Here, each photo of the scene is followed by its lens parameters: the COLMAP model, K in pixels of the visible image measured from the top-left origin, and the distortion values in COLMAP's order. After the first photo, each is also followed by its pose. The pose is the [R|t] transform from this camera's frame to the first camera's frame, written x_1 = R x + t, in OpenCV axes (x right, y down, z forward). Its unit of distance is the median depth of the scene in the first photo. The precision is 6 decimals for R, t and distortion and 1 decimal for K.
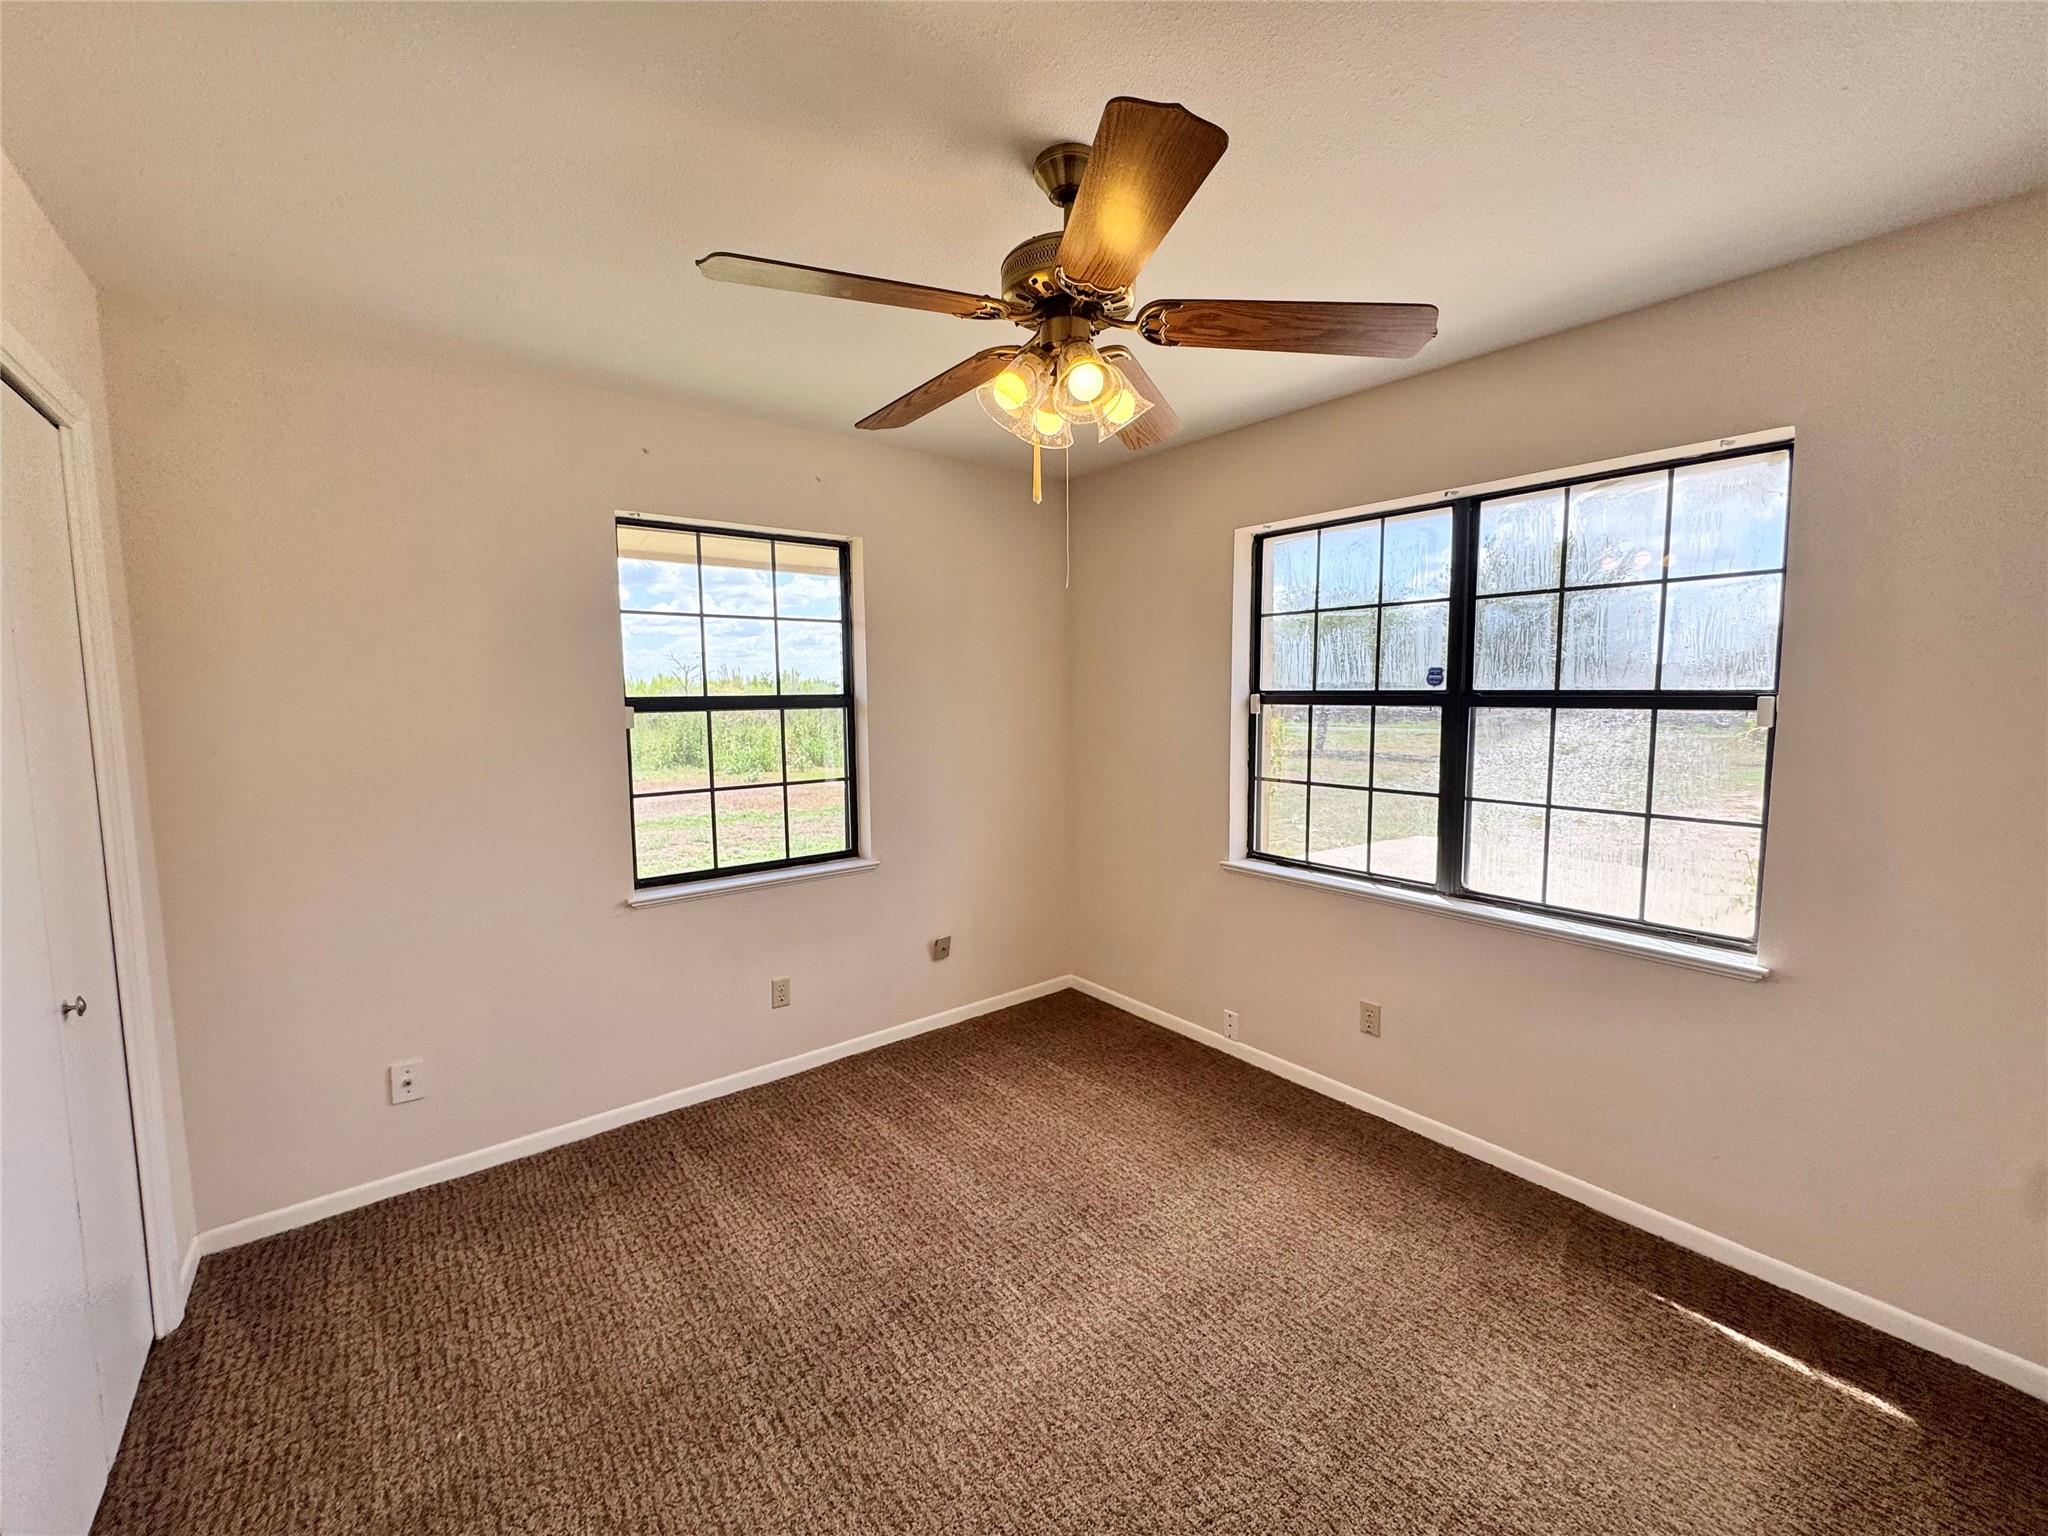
lens RADIAL K [[819.1, 0, 1024.7], [0, 819.1, 765.1], [0, 0, 1]] dist [-0.005711, 0.000153]
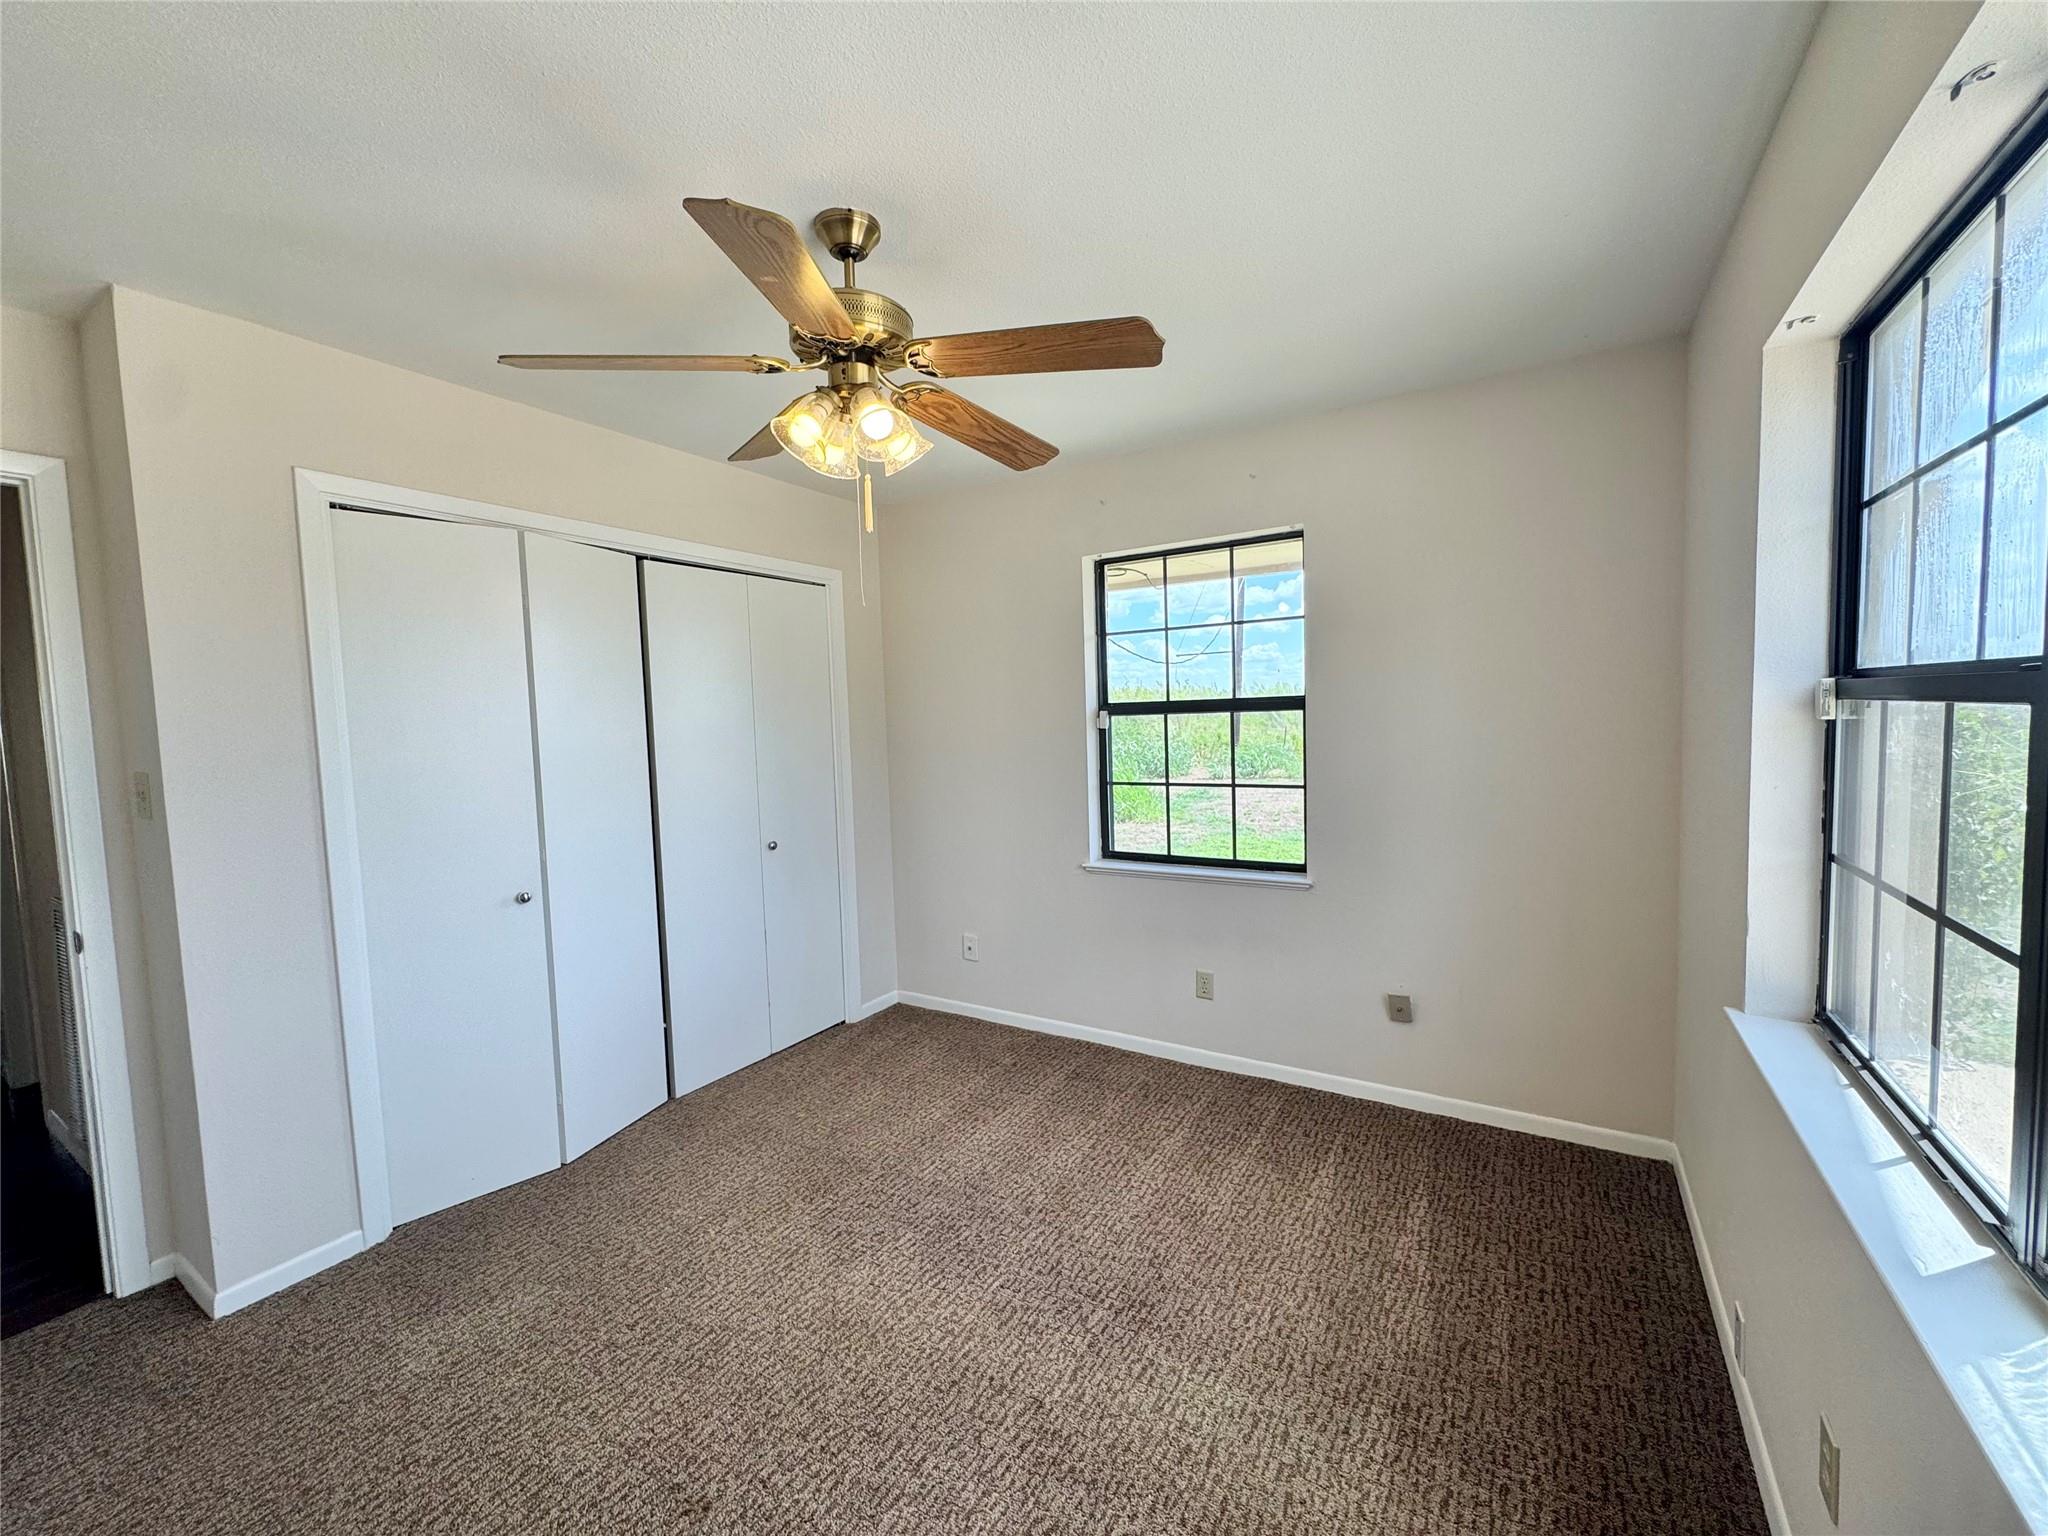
lens RADIAL K [[823.3, 0, 1026.8], [0, 823.3, 763.5], [0, 0, 1]] dist [0.000588, -0.000345]
pose [[0.327296, 0.058082, -0.943135, 0.661714], [-0.051784, 0.997712, 0.043473, -0.040658], [0.943502, 0.034611, 0.329554, 0.475455]]
